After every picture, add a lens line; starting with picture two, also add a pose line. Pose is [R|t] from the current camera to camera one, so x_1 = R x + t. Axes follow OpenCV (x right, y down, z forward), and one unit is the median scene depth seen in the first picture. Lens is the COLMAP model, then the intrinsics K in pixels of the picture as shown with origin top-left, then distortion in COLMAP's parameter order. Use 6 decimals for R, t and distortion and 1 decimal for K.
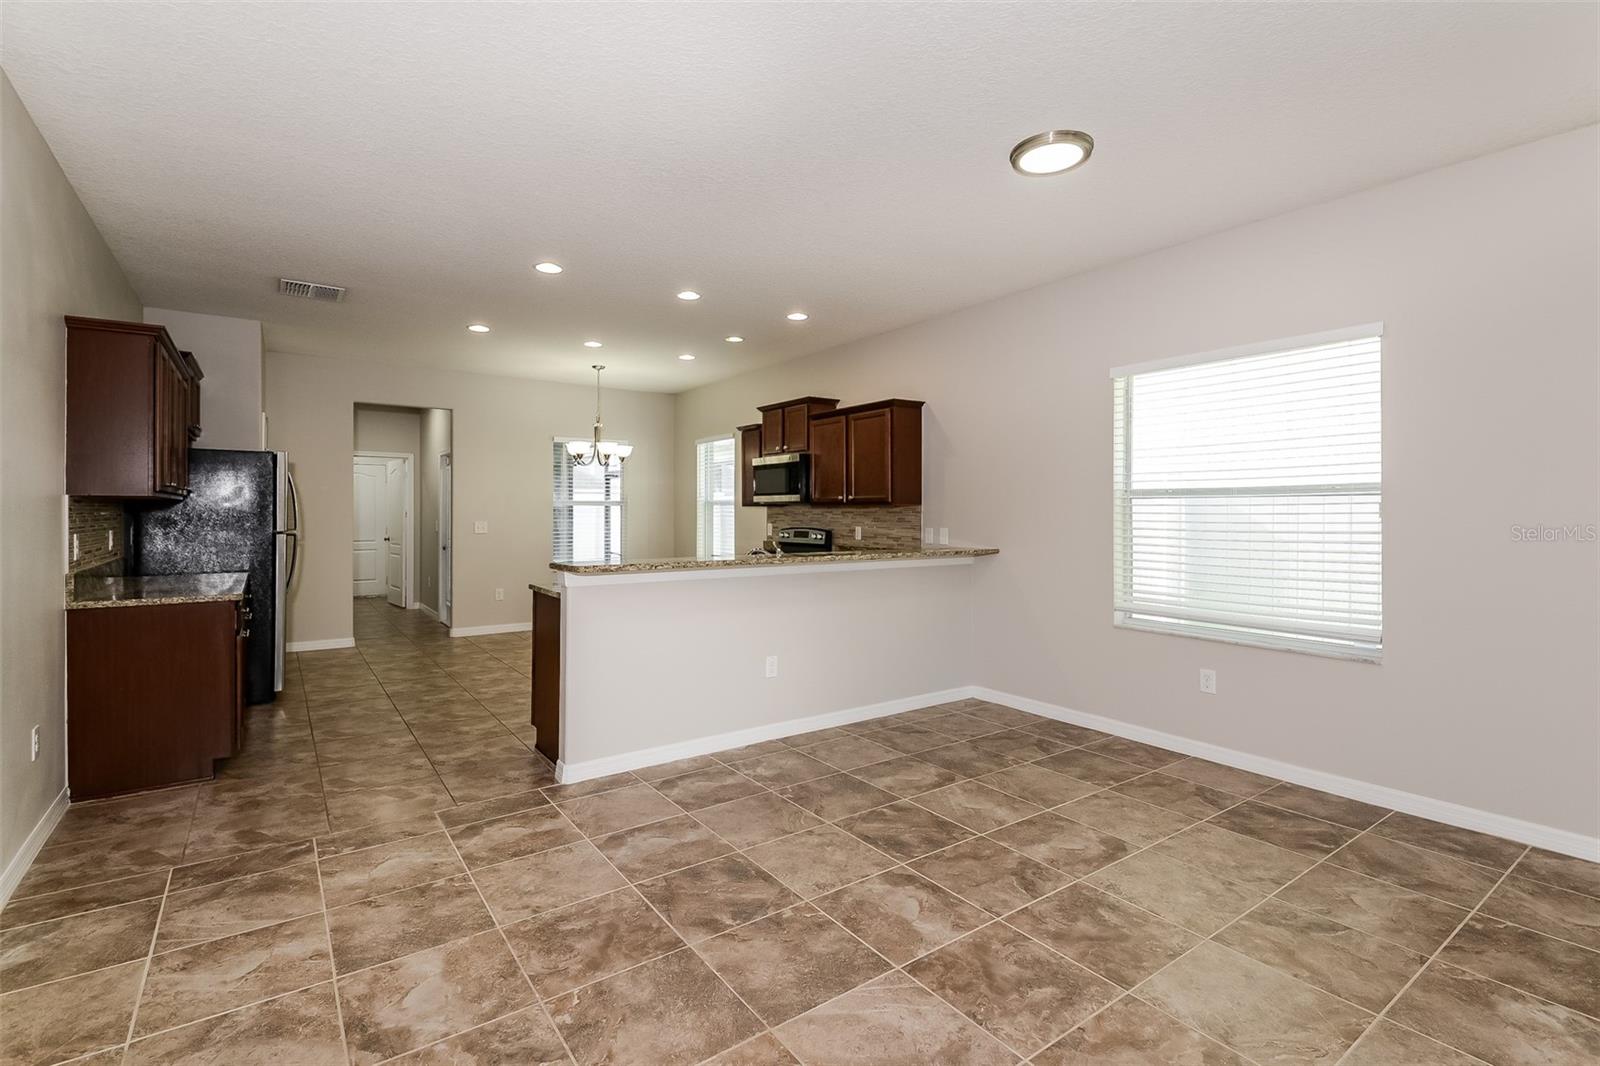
lens RADIAL K [[736.1, 0, 804.8], [0, 736.1, 519.1], [0, 0, 1]] dist [-0.000110, -0.000273]
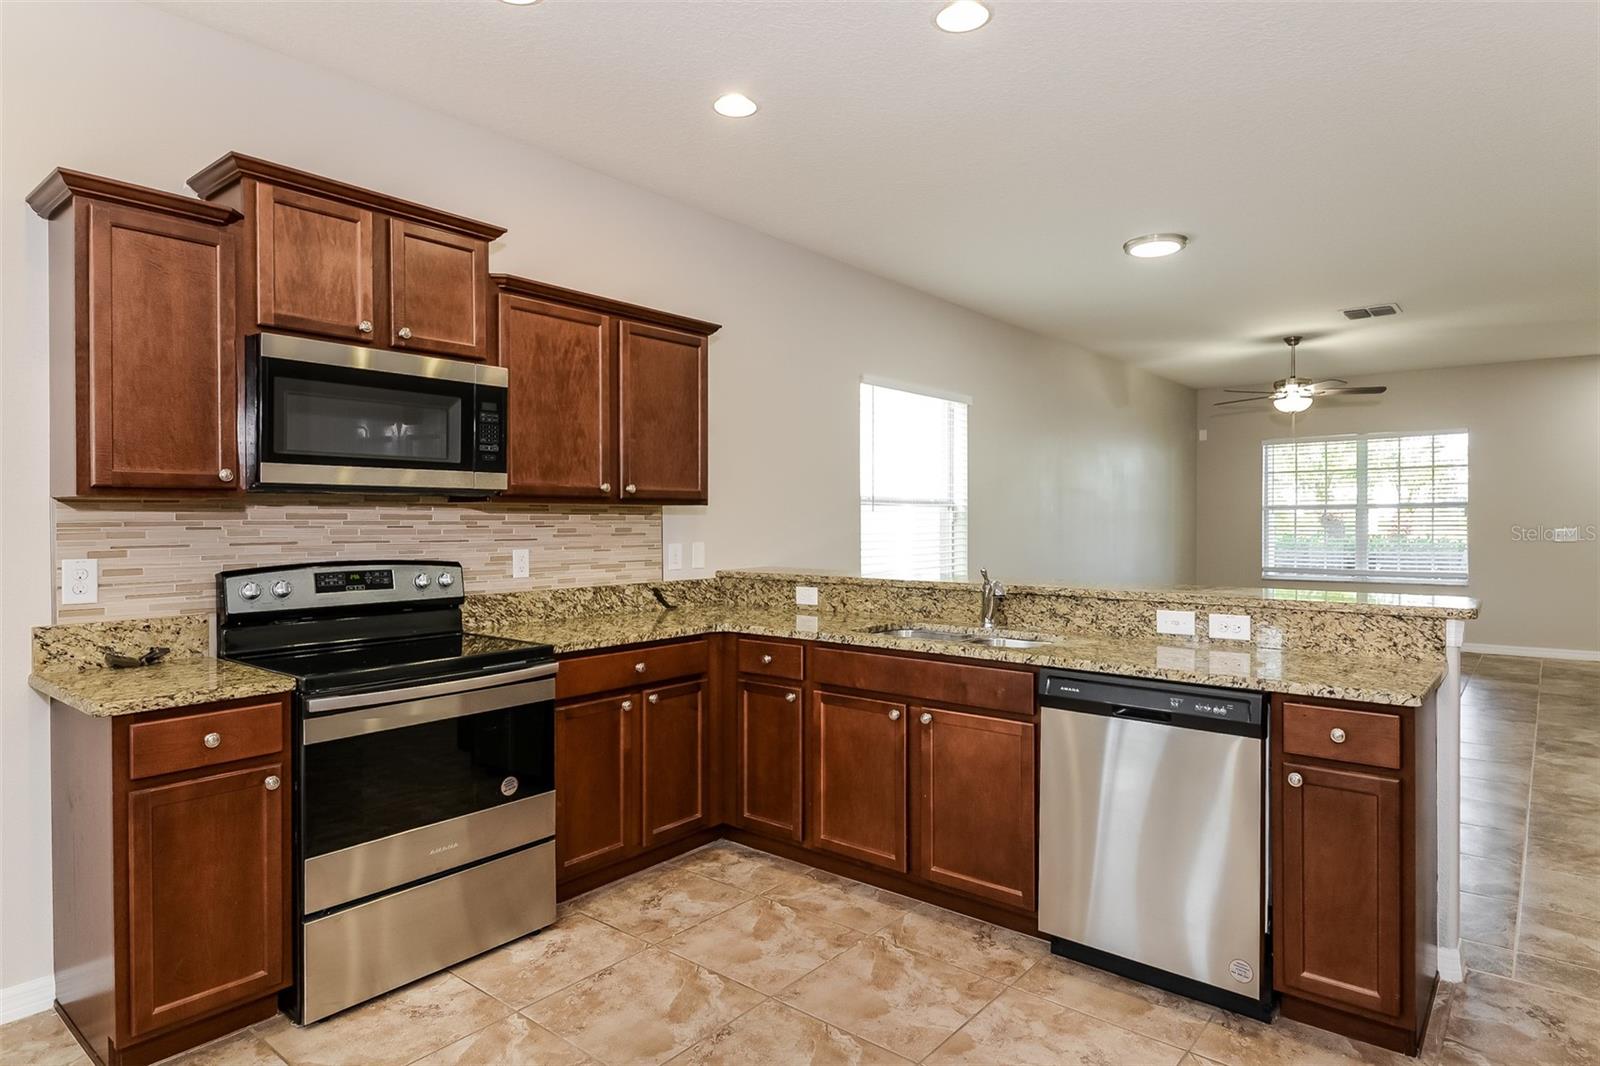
lens RADIAL K [[899.3, 0, 826.3], [0, 899.3, 532.4], [0, 0, 1]] dist [0.041508, -0.001273]
pose [[-0.263313, -0.015584, 0.964585, -0.900486], [0.008519, 0.999793, 0.018478, -0.015961], [-0.964673, 0.013082, -0.263126, 1.658493]]
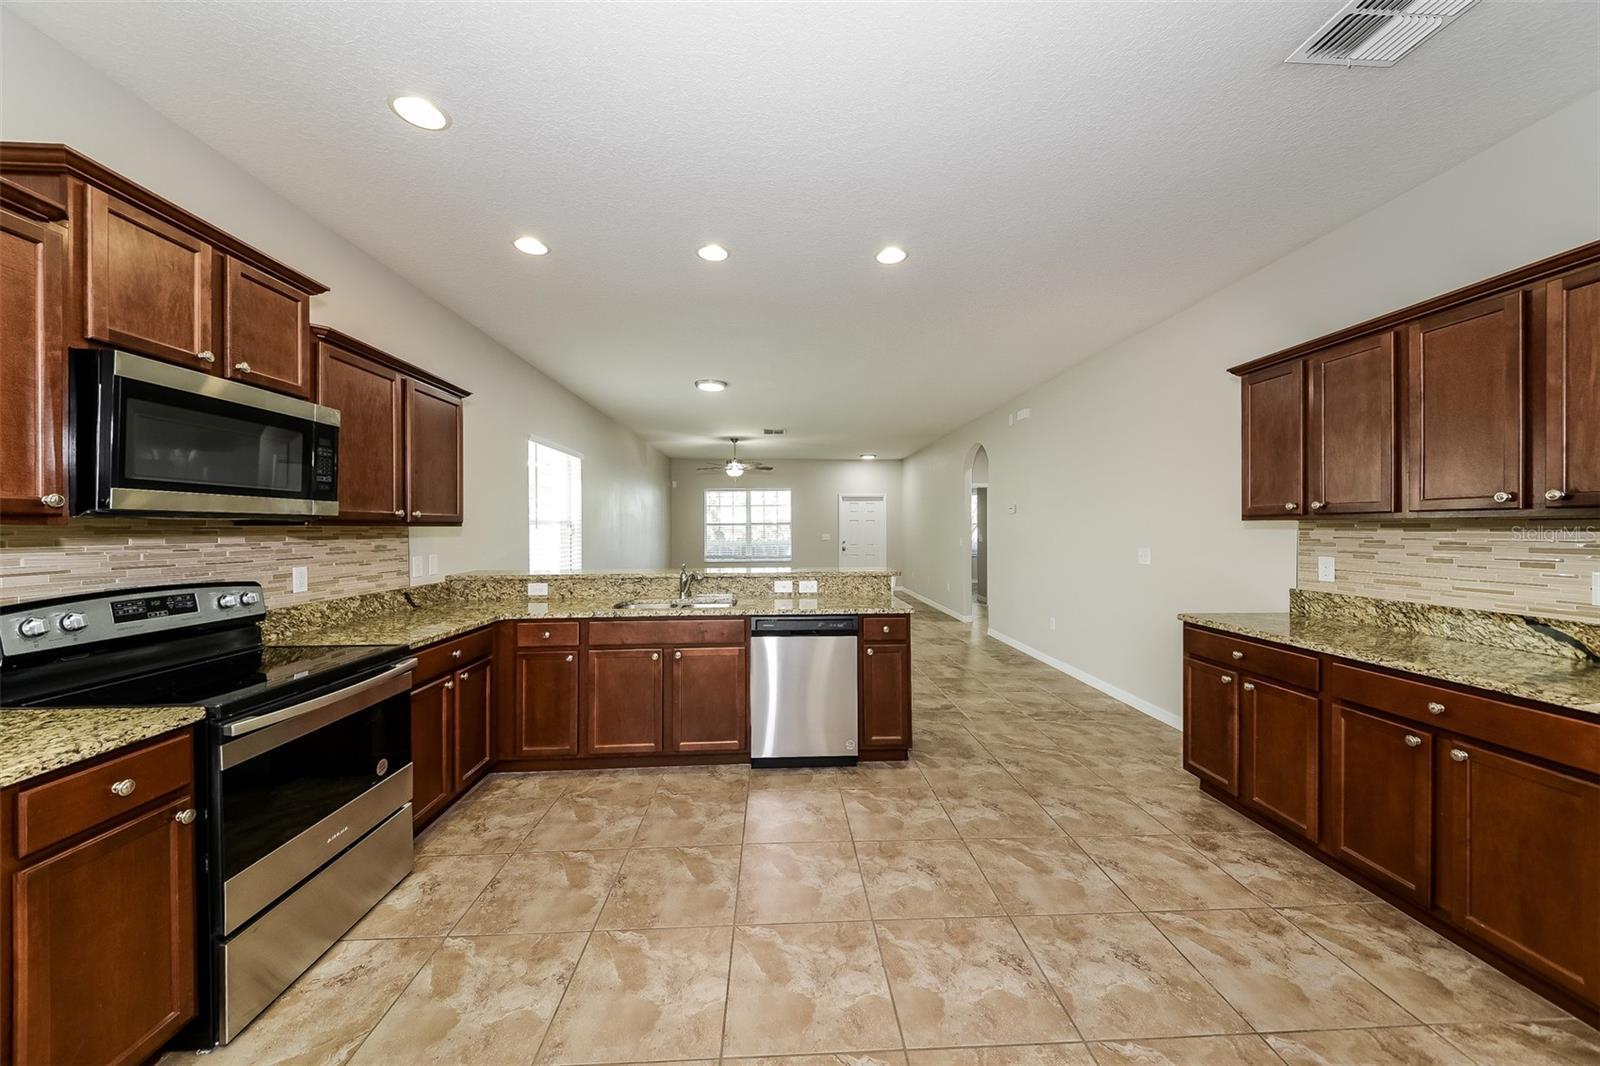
lens RADIAL K [[542.0, 0, 806.9], [0, 542.0, 531.5], [0, 0, 1]] dist [0.002595, -0.000453]
pose [[-0.841332, 0.000224, 0.540518, -0.745901], [0.009381, 0.999855, 0.014187, -0.028887], [-0.540437, 0.017007, -0.841213, 1.940083]]
